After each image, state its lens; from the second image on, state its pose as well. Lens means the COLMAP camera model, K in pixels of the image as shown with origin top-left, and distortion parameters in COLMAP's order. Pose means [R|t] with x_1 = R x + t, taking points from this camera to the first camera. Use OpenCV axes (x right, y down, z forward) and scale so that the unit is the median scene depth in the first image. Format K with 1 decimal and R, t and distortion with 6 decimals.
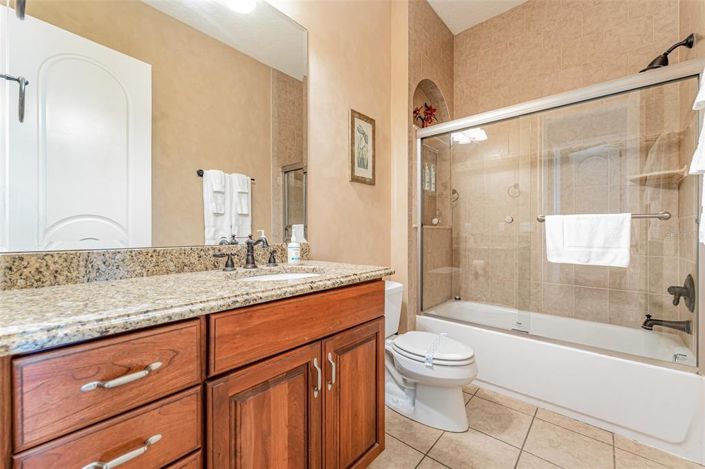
lens RADIAL K [[289.0, 0, 352.2], [0, 289.0, 233.3], [0, 0, 1]] dist [0.002311, 0.000029]
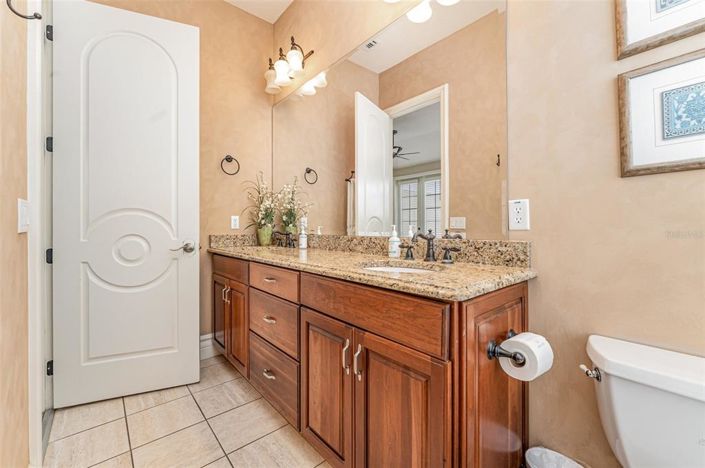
lens RADIAL K [[289.0, 0, 352.7], [0, 289.0, 229.6], [0, 0, 1]] dist [0.002311, 0.000029]
pose [[-0.129549, 0.004458, -0.991563, 0.842949], [-0.003999, 0.999979, 0.005018, -0.002648], [0.991565, 0.004615, -0.129529, 0.979918]]
